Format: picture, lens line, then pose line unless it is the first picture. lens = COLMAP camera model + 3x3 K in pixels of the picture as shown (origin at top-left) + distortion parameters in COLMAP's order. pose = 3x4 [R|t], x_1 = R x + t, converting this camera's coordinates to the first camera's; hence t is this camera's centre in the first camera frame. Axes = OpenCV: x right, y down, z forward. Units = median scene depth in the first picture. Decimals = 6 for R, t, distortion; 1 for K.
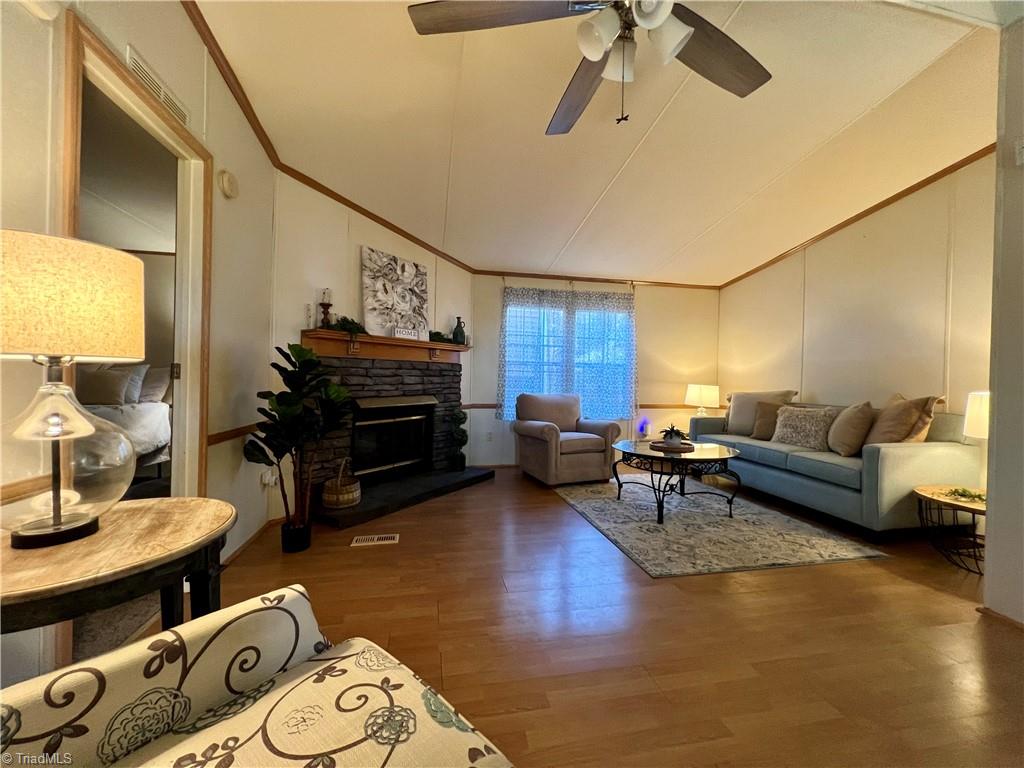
lens RADIAL K [[407.4, 0, 509.7], [0, 407.4, 382.2], [0, 0, 1]] dist [-0.000018, 0.000360]
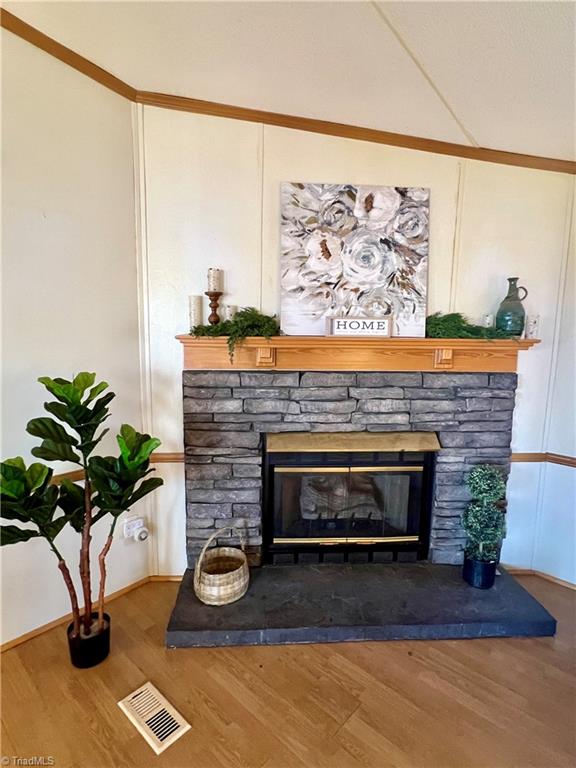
lens RADIAL K [[408.8, 0, 289.8], [0, 408.8, 386.5], [0, 0, 1]] dist [0.000008, -0.000080]
pose [[0.591970, 0.104078, -0.799212, 0.139923], [-0.015111, 0.992886, 0.118106, -0.102333], [0.805819, -0.057838, 0.589331, 0.591667]]
